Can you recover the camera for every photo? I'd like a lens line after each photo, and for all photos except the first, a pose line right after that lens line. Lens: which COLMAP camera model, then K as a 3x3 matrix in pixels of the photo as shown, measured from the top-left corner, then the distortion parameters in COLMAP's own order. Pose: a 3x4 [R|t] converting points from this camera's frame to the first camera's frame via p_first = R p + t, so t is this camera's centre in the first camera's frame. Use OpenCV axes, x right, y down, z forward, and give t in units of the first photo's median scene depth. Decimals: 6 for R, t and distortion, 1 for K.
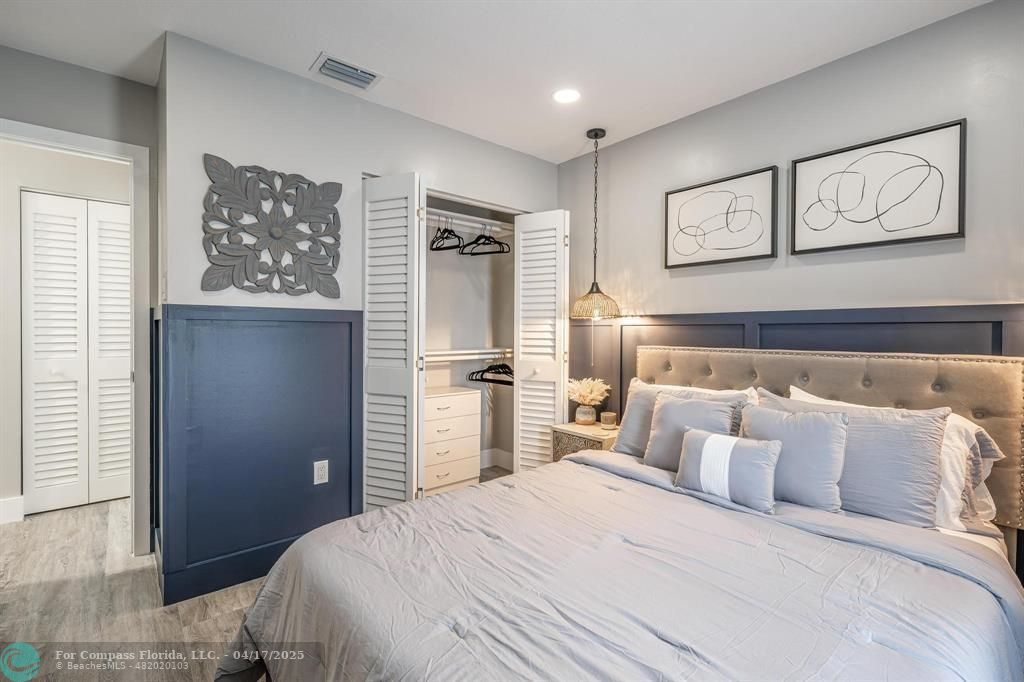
lens RADIAL K [[462.0, 0, 512.6], [0, 462.0, 334.6], [0, 0, 1]] dist [0.000275, -0.000435]
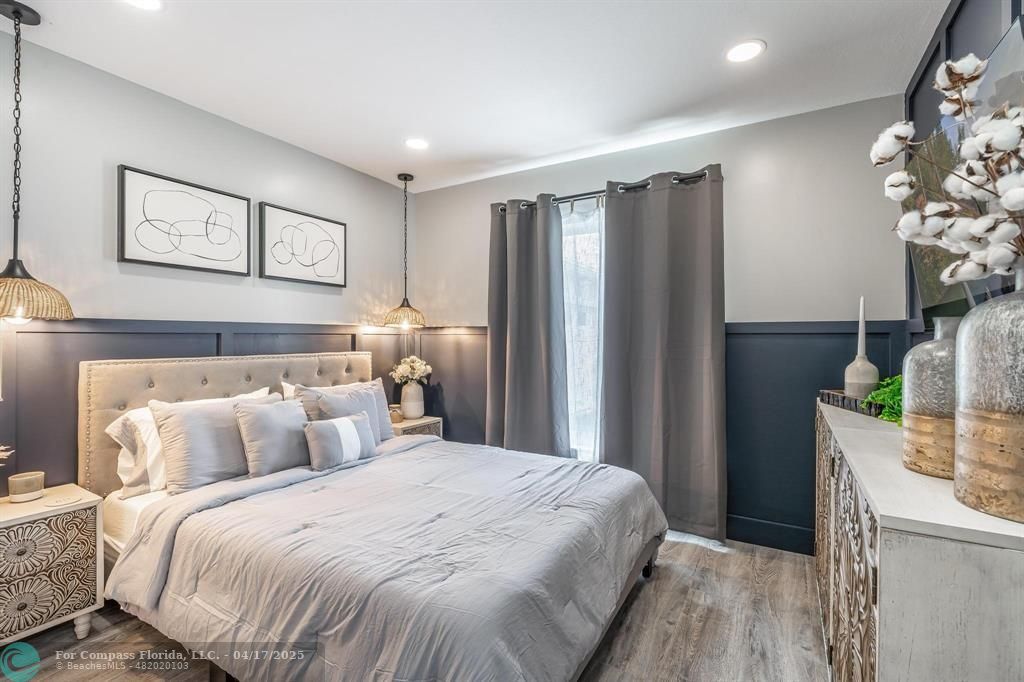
lens RADIAL K [[462.0, 0, 513.6], [0, 462.0, 338.8], [0, 0, 1]] dist [0.000275, -0.000435]
pose [[-0.334251, 0.005907, 0.942465, -0.890523], [0.022140, 0.999754, 0.001586, 0.002774], [-0.942224, 0.021397, -0.334300, 0.905918]]
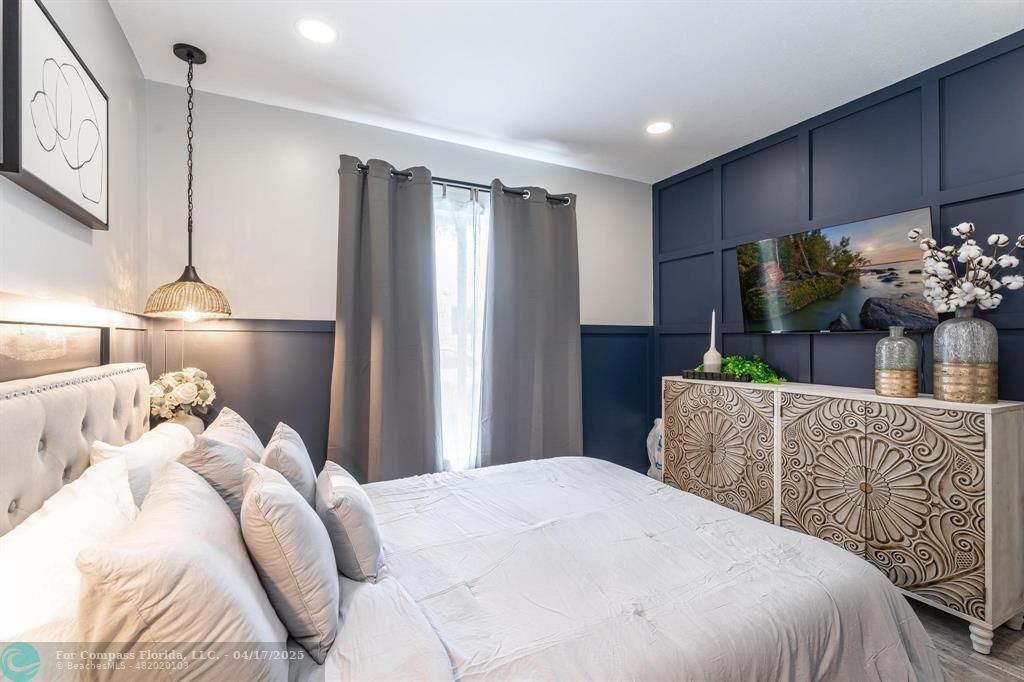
lens RADIAL K [[462.0, 0, 511.9], [0, 462.0, 338.7], [0, 0, 1]] dist [0.000275, -0.000435]
pose [[-0.975044, 0.007895, 0.221870, -0.378593], [0.012593, 0.999725, 0.019765, -0.005697], [-0.221653, 0.022066, -0.974876, 1.262776]]
